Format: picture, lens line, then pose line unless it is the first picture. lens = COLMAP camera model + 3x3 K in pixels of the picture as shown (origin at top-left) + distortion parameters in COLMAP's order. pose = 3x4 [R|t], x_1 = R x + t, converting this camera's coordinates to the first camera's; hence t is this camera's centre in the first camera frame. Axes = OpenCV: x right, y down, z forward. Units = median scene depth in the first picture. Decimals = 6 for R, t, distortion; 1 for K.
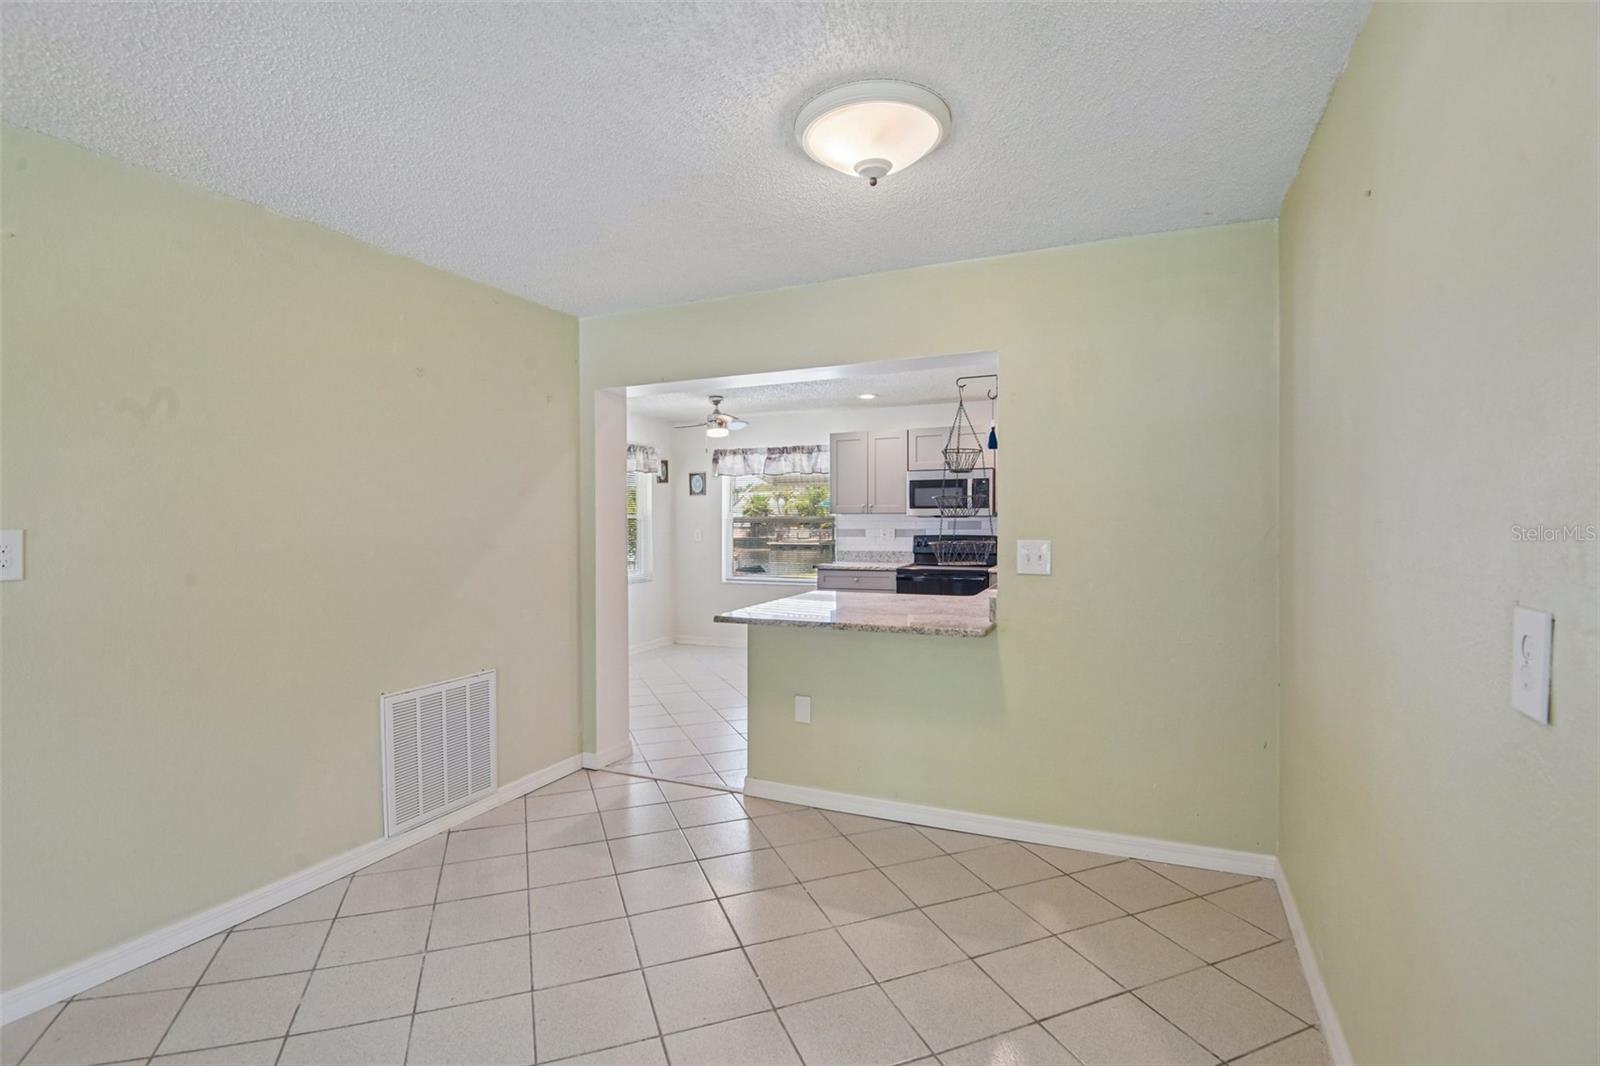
lens RADIAL K [[747.5, 0, 804.2], [0, 747.5, 540.4], [0, 0, 1]] dist [0.000143, -0.000232]
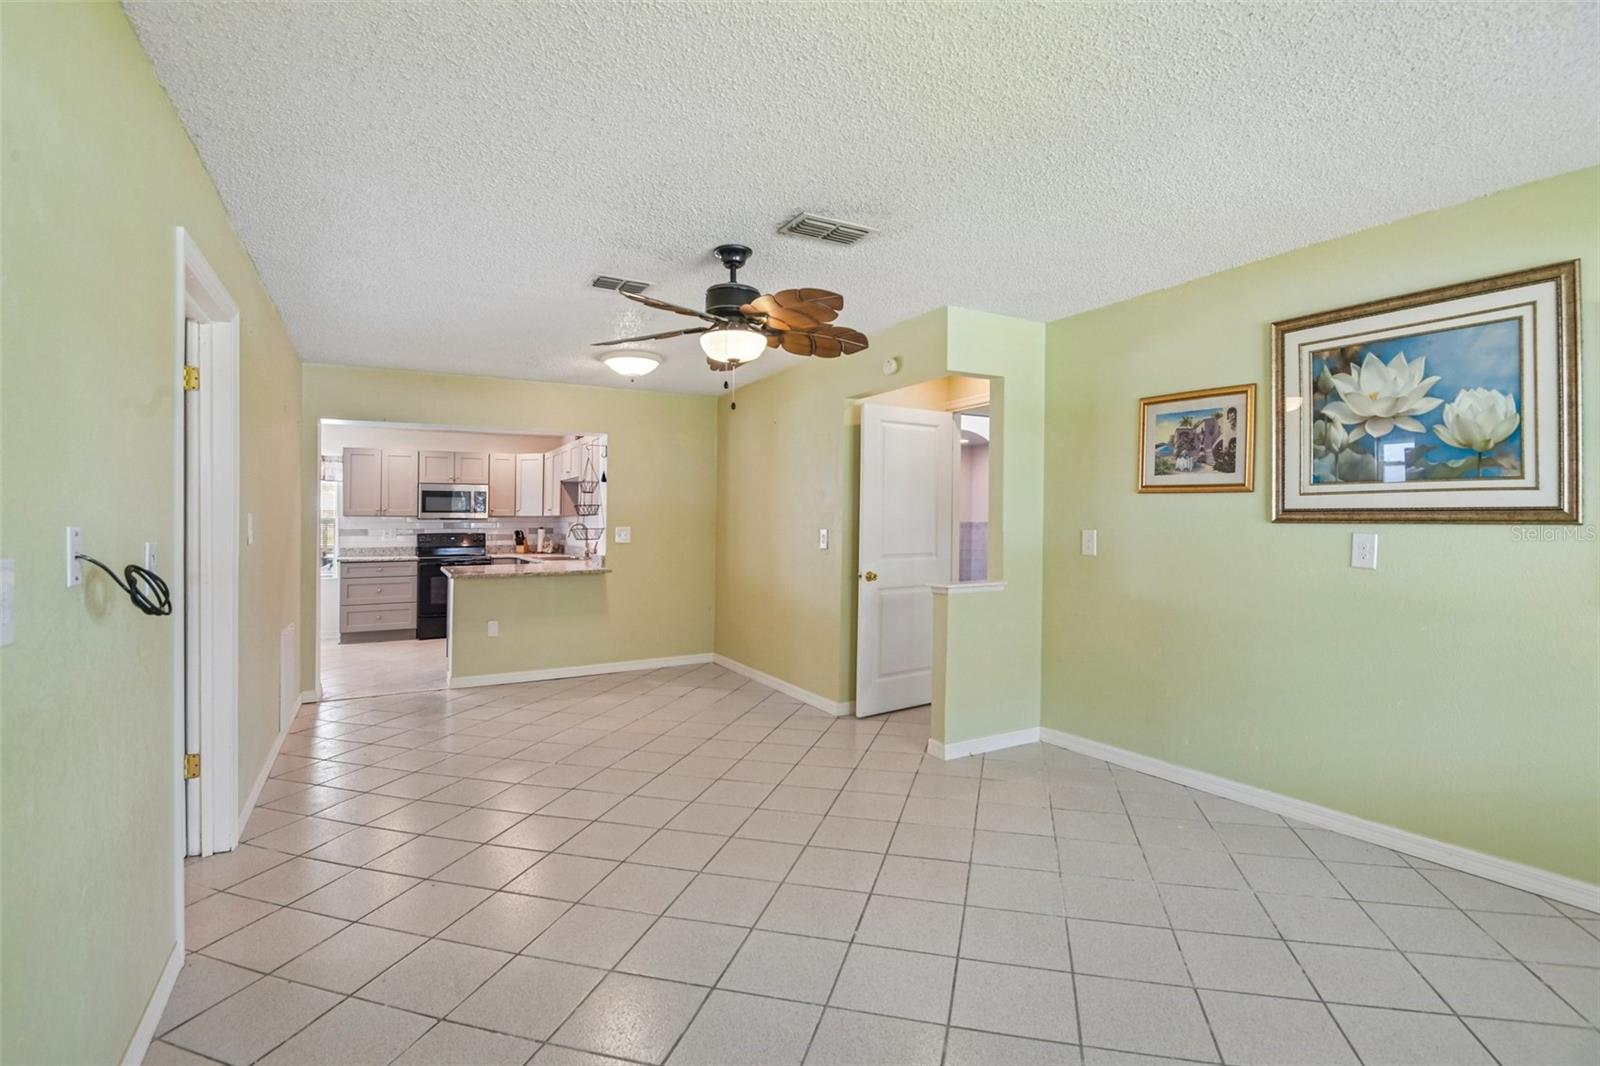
lens RADIAL K [[756.4, 0, 795.9], [0, 756.4, 523.7], [0, 0, 1]] dist [-0.017638, -0.000782]
pose [[0.622590, 0.004732, 0.782534, -0.441398], [0.024271, 0.999384, -0.025353, 0.023607], [-0.782172, 0.034778, 0.622091, -0.289020]]
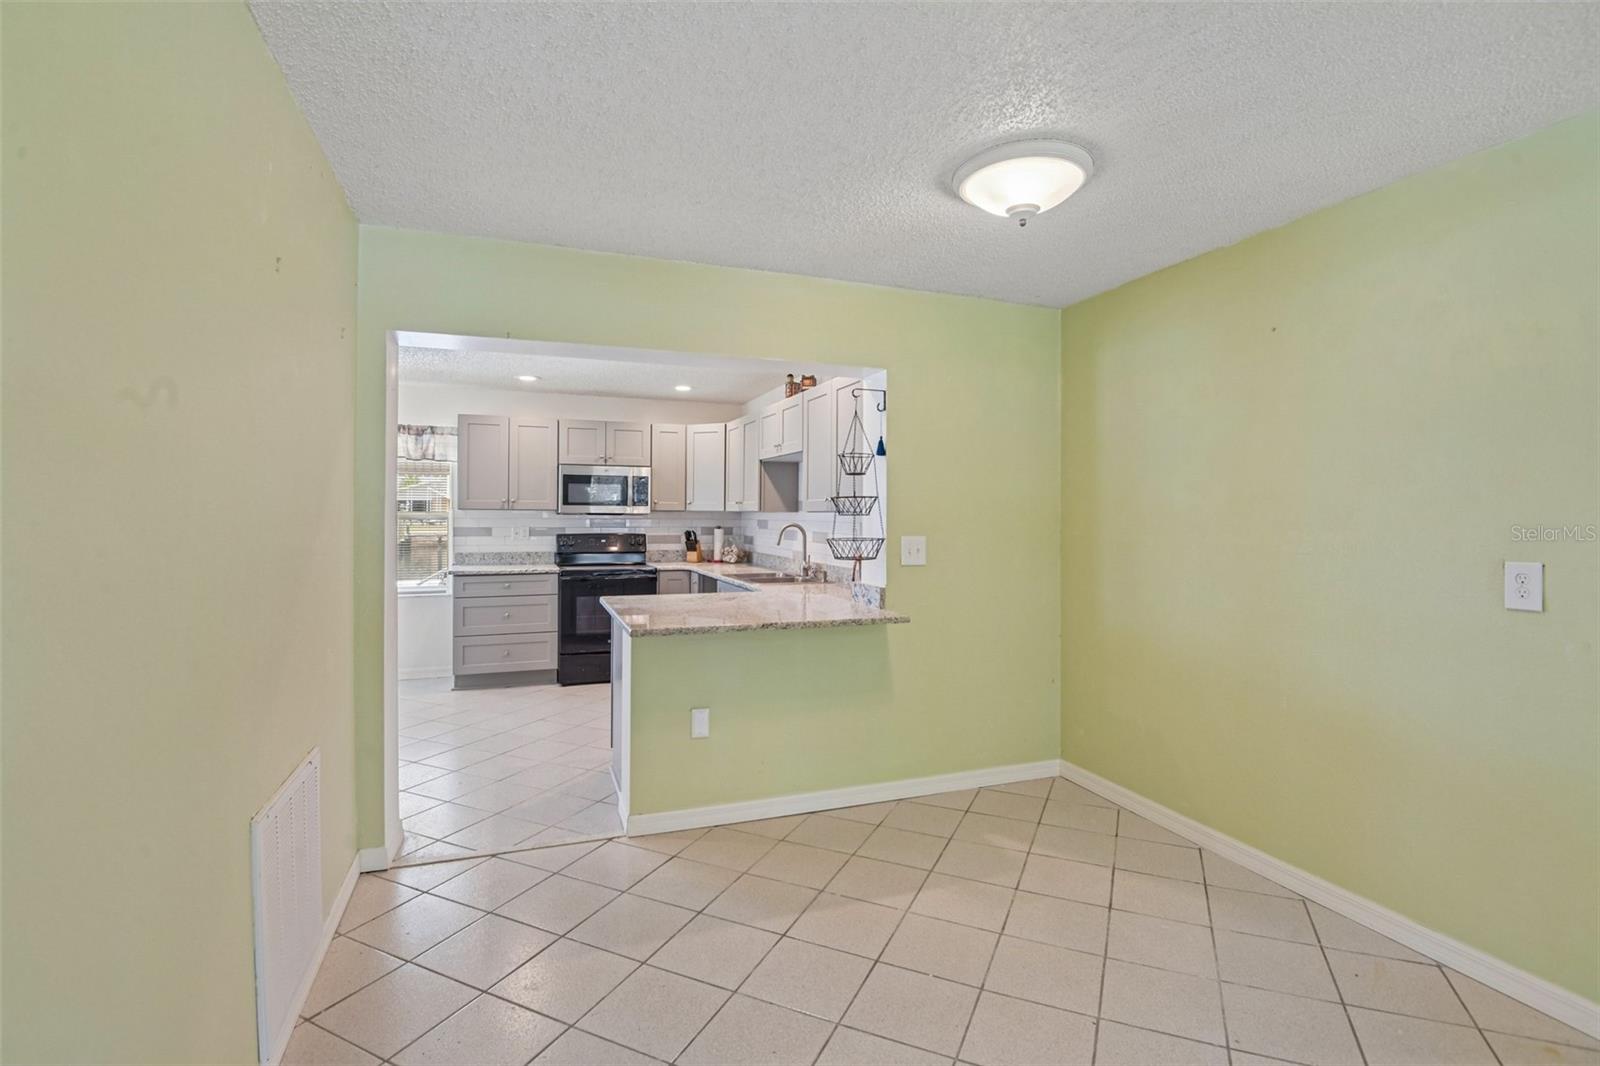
lens RADIAL K [[747.5, 0, 804.2], [0, 747.5, 540.4], [0, 0, 1]] dist [0.000143, -0.000232]
pose [[0.720669, -0.013242, 0.693153, -0.265755], [0.011790, 0.999907, 0.006843, -0.001718], [-0.693179, 0.003241, 0.720758, 0.120791]]
